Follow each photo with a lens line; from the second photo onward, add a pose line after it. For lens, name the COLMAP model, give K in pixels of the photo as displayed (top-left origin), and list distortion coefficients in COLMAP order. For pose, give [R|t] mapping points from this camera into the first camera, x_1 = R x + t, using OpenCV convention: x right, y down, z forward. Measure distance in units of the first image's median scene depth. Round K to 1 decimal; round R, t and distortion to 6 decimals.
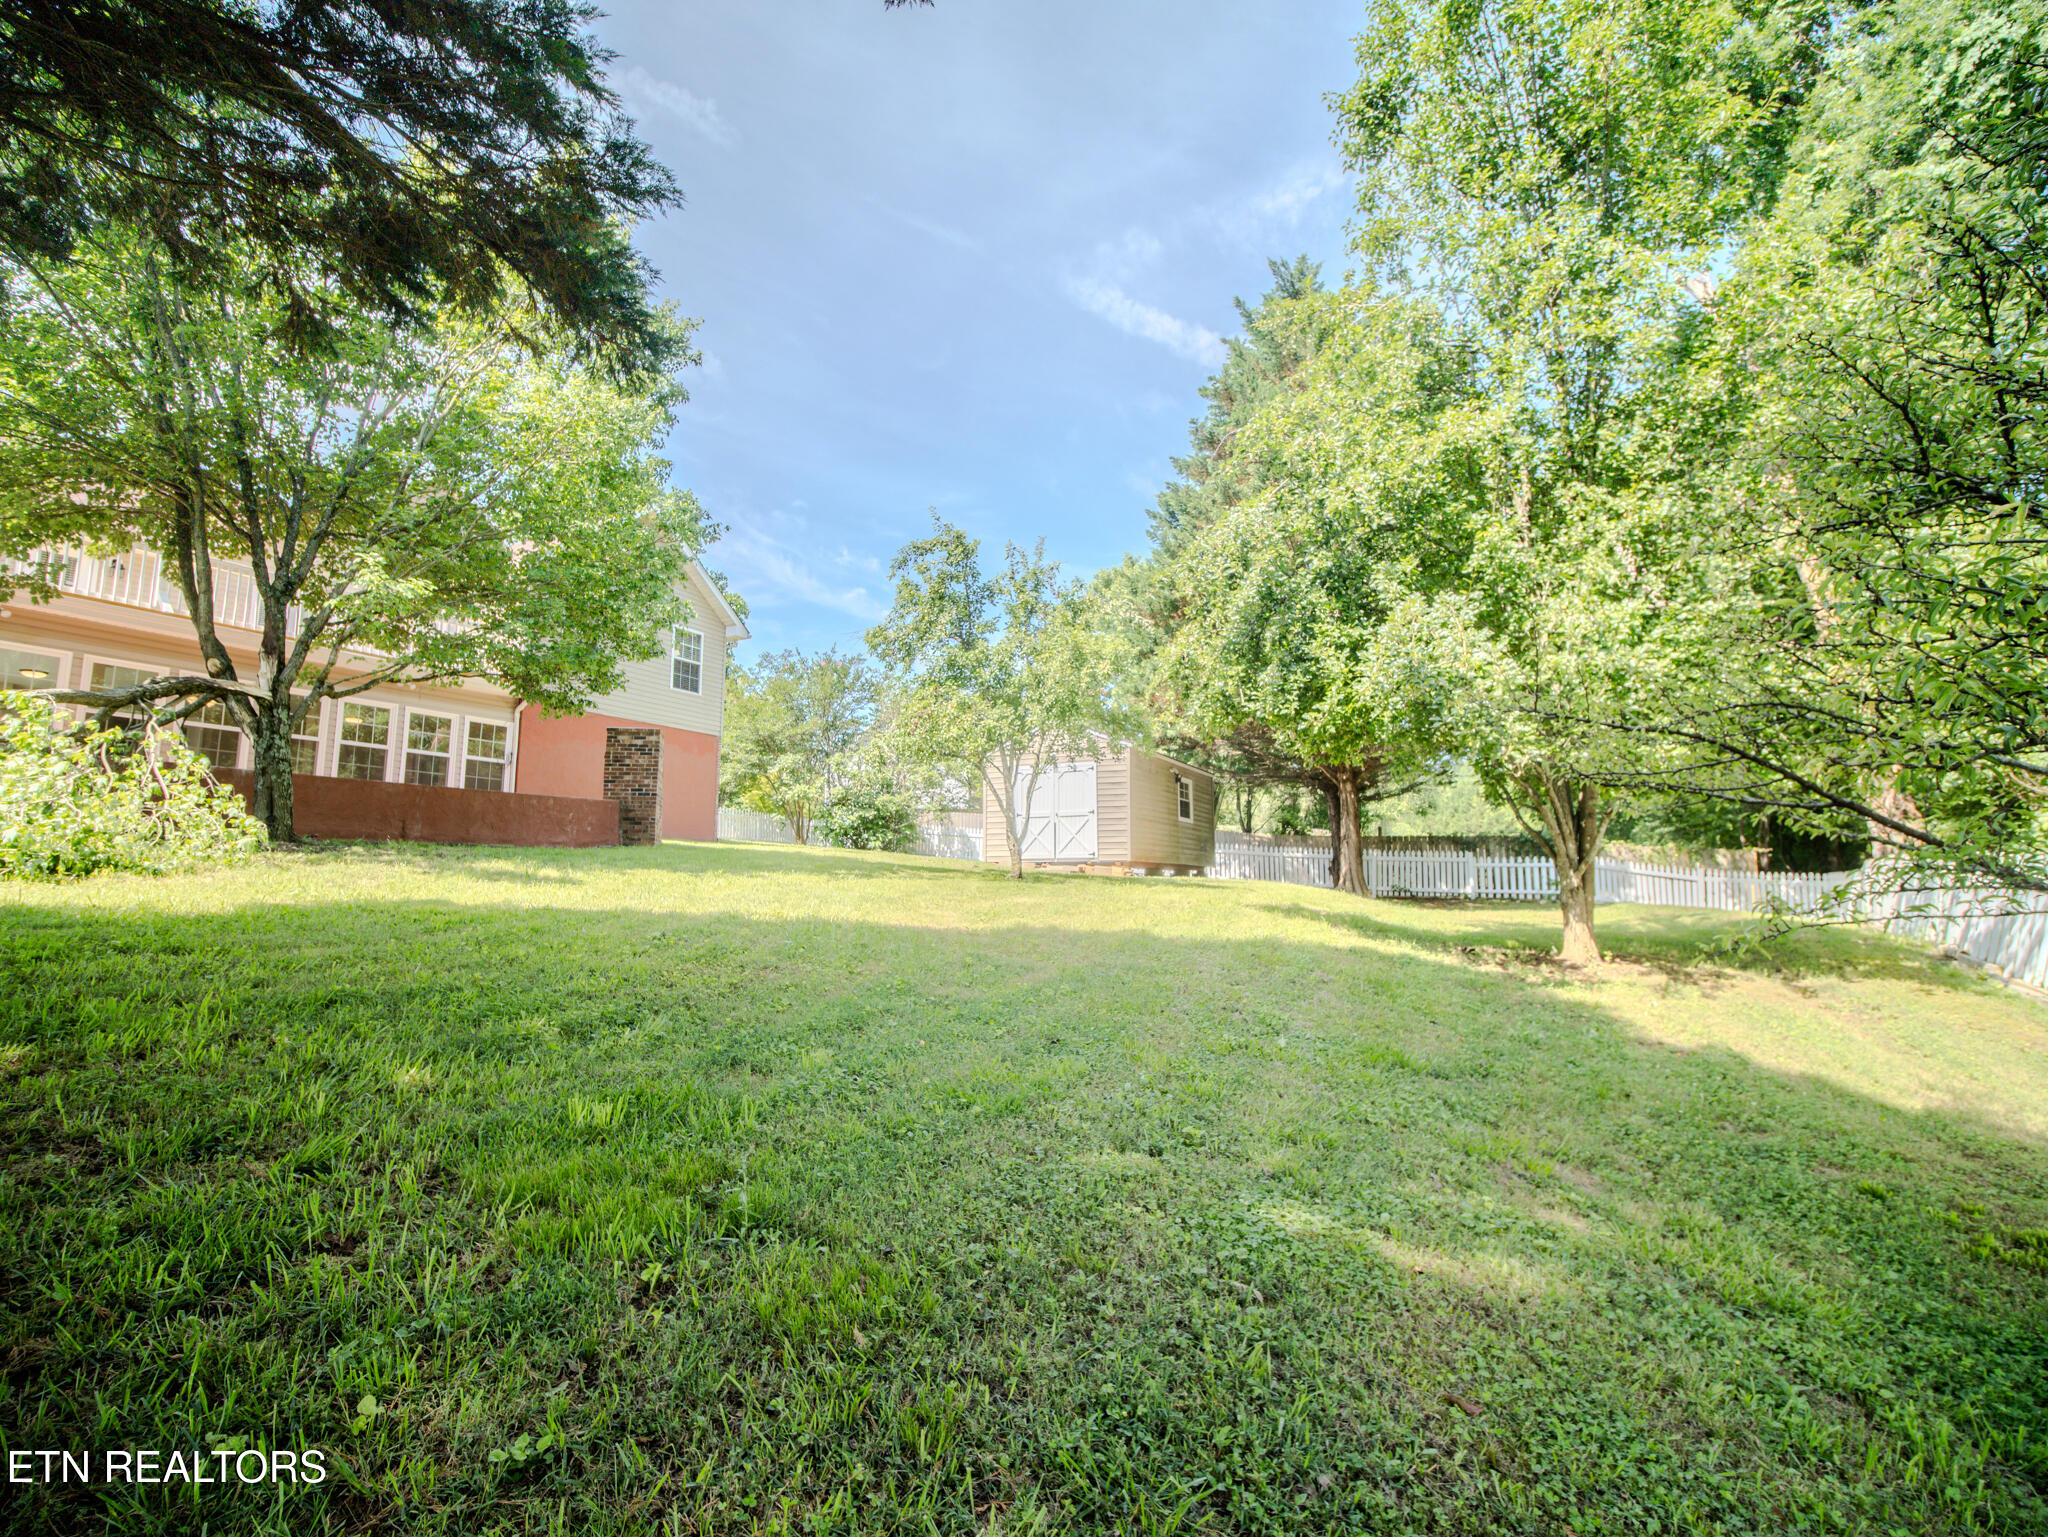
lens RADIAL K [[926.5, 0, 1024.0], [0, 926.5, 768.5], [0, 0, 1]] dist [-0.014837, -0.000218]
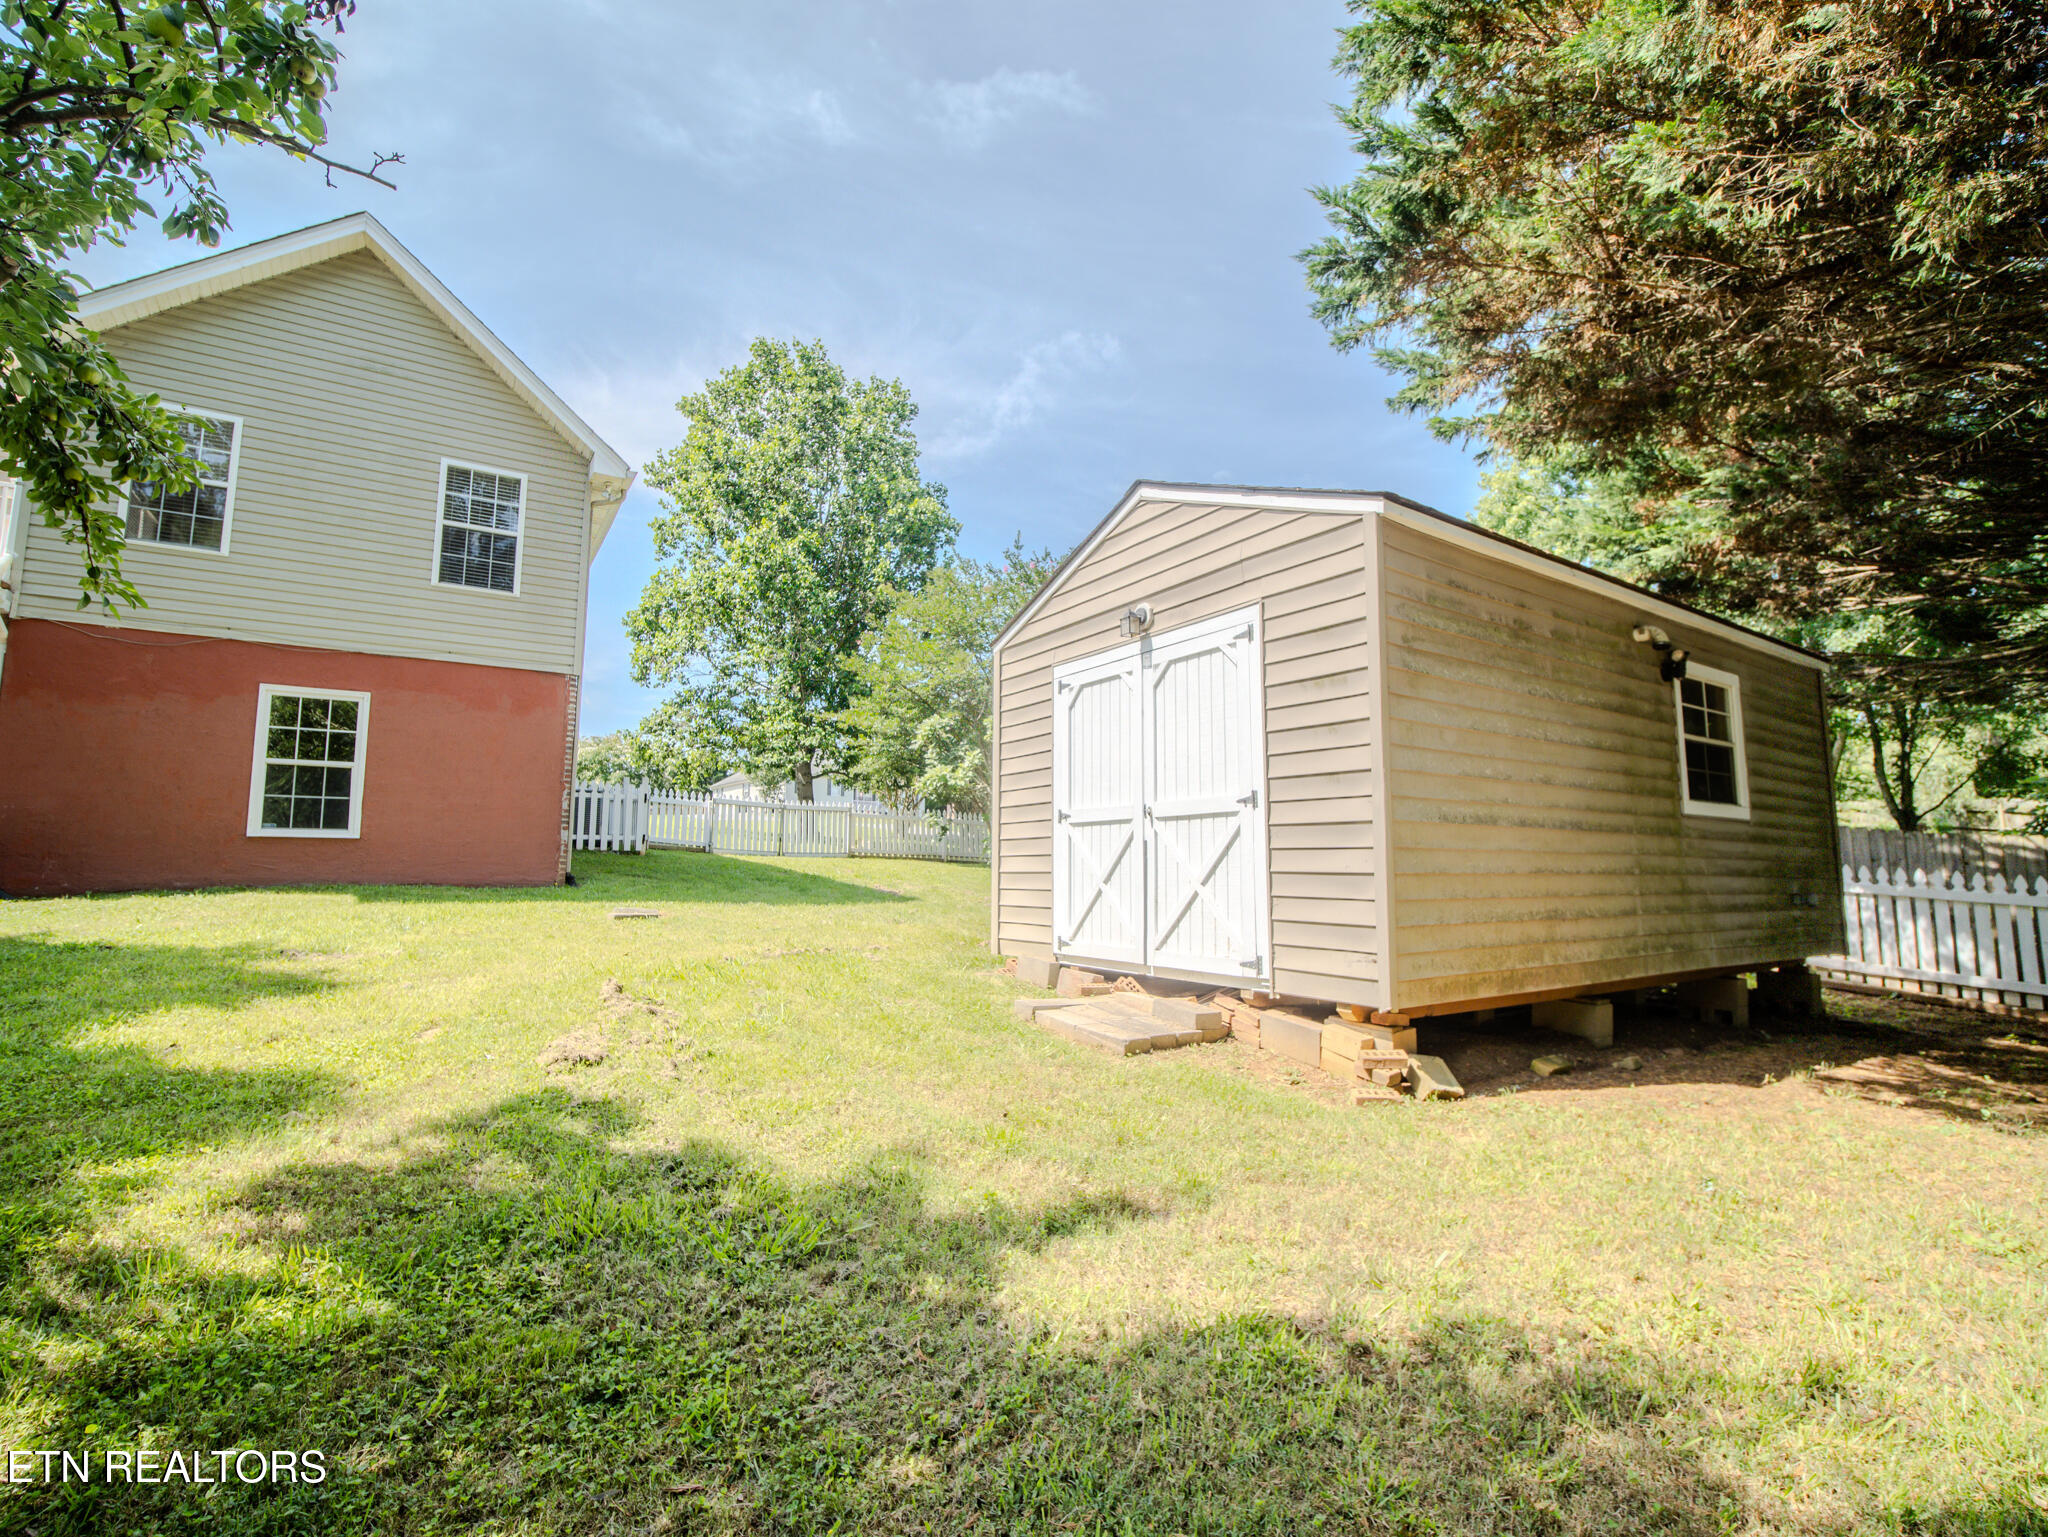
lens RADIAL K [[926.5, 0, 1024.0], [0, 926.5, 768.5], [0, 0, 1]] dist [-0.014837, -0.000218]
pose [[0.877511, -0.063394, -0.475349, 0.084688], [0.063859, 0.997843, -0.015189, 0.023429], [0.475286, -0.017027, 0.879666, 0.447148]]
